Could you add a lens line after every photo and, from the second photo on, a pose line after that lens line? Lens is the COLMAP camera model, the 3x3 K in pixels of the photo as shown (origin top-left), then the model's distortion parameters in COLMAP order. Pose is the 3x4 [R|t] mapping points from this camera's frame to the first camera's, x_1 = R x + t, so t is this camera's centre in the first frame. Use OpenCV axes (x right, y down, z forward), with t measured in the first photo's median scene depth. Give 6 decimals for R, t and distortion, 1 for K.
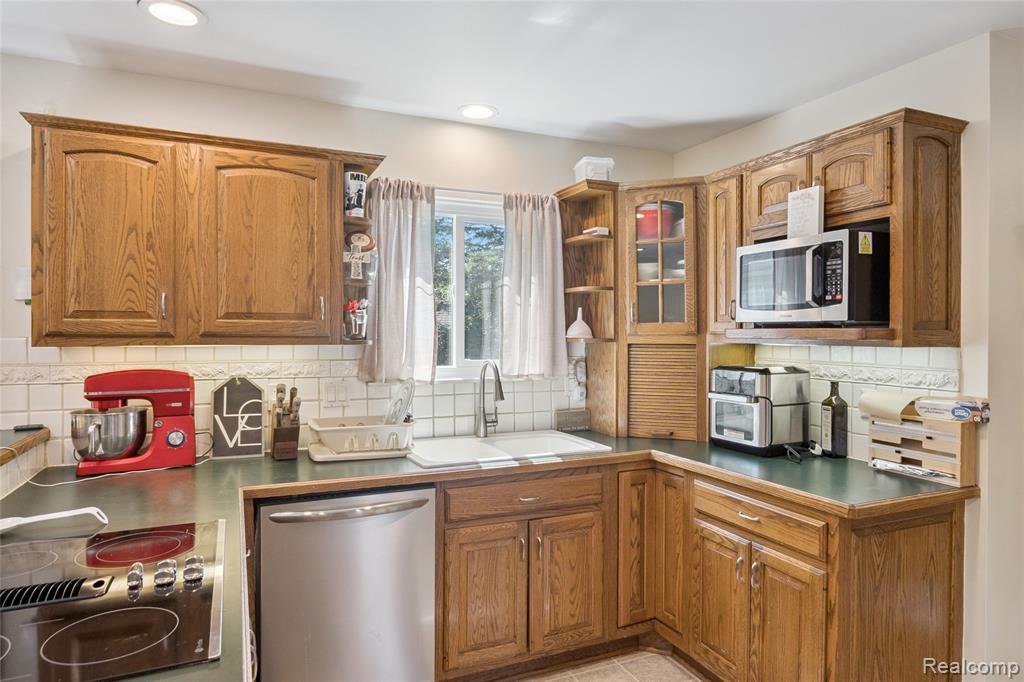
lens RADIAL K [[626.1, 0, 520.9], [0, 626.1, 339.7], [0, 0, 1]] dist [0.007232, 0.003604]
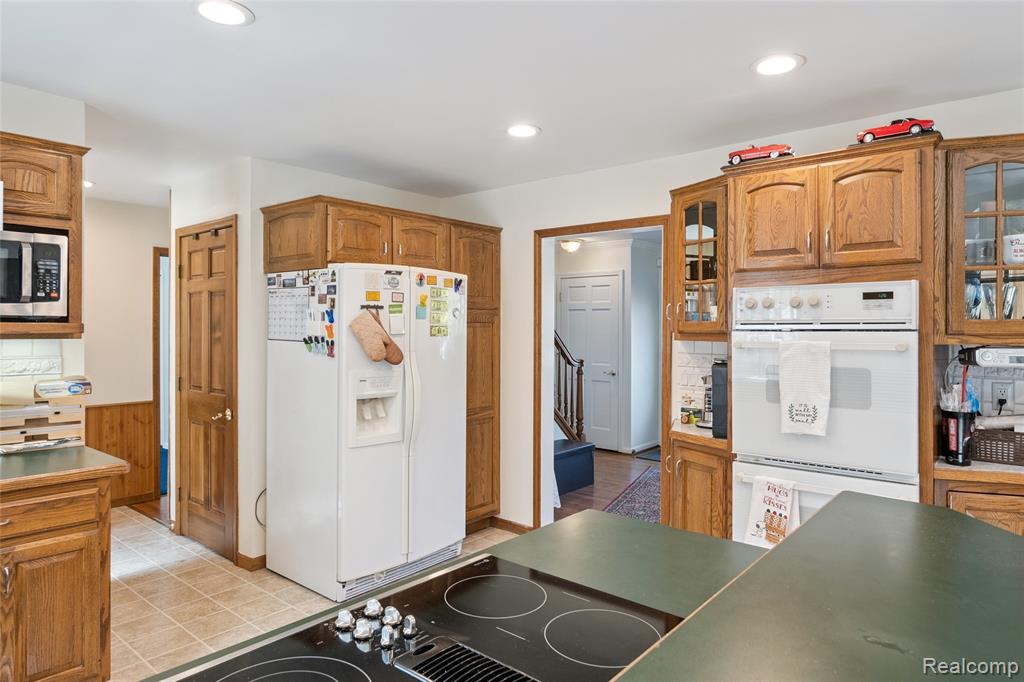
lens RADIAL K [[626.1, 0, 517.2], [0, 626.1, 331.7], [0, 0, 1]] dist [0.007232, 0.003604]
pose [[-0.429563, -0.006548, 0.903013, -0.846200], [0.004536, 0.999945, 0.009408, -0.009166], [-0.903026, 0.008138, -0.429510, 0.726663]]
